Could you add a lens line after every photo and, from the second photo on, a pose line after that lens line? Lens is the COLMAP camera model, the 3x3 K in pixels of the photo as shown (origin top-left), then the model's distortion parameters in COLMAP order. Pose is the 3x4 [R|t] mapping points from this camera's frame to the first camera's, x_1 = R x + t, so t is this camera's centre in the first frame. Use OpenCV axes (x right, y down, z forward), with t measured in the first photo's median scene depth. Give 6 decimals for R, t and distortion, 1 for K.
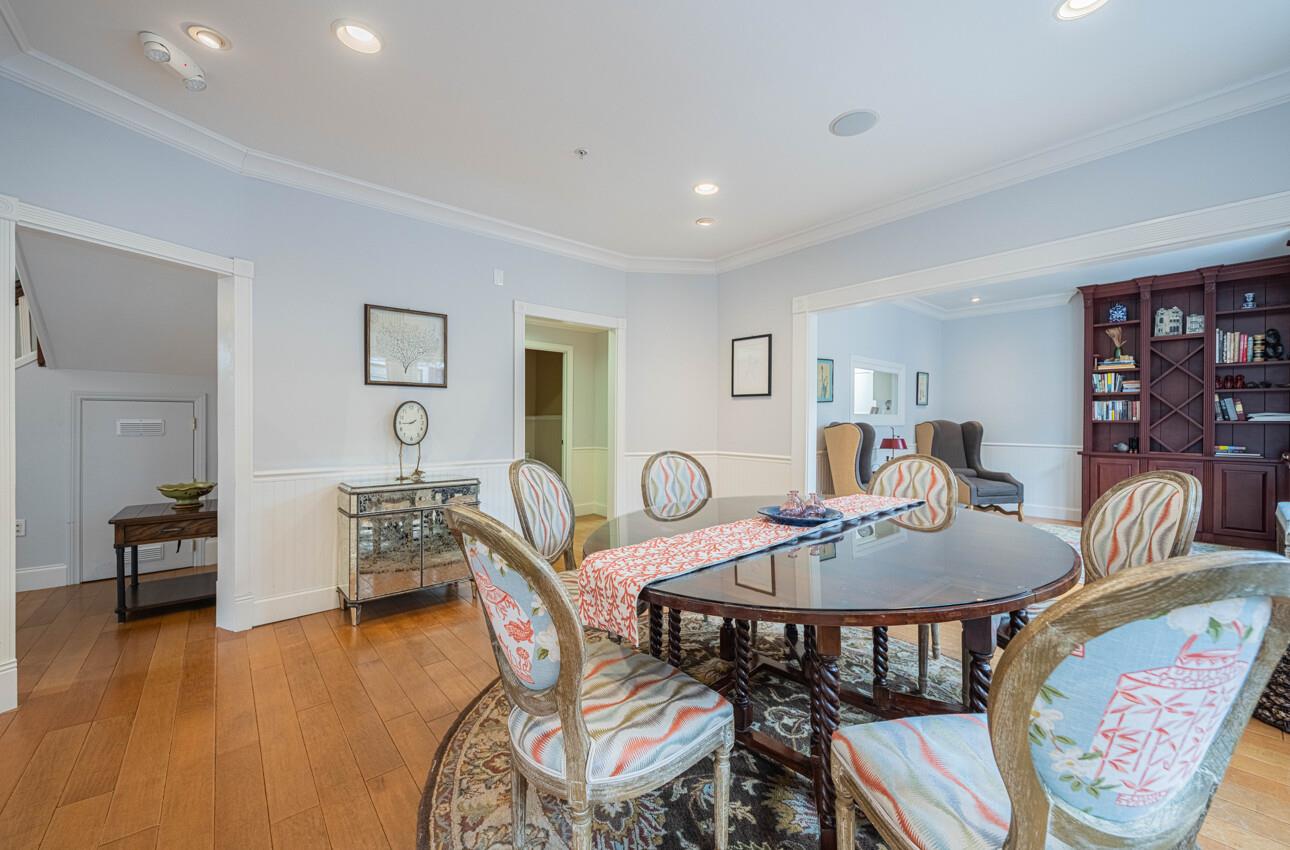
lens RADIAL K [[500.1, 0, 643.9], [0, 500.1, 422.5], [0, 0, 1]] dist [0.001539, -0.000040]
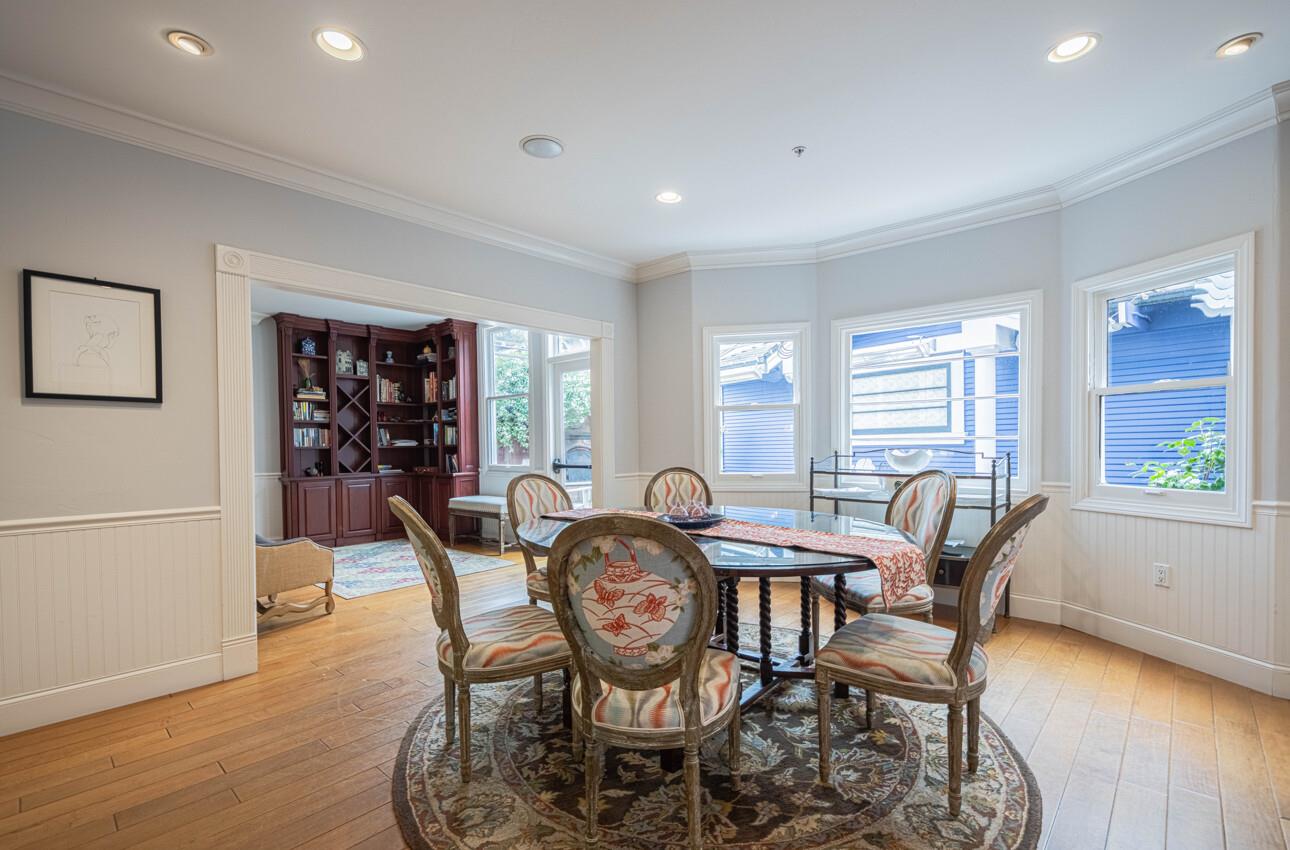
lens RADIAL K [[566.4, 0, 645.3], [0, 566.4, 451.0], [0, 0, 1]] dist [0.001320, 0.000008]
pose [[-0.137467, -0.012576, 0.990427, -0.372689], [0.018475, 0.999713, 0.015258, -0.000163], [-0.990334, 0.020395, -0.137195, 0.476789]]
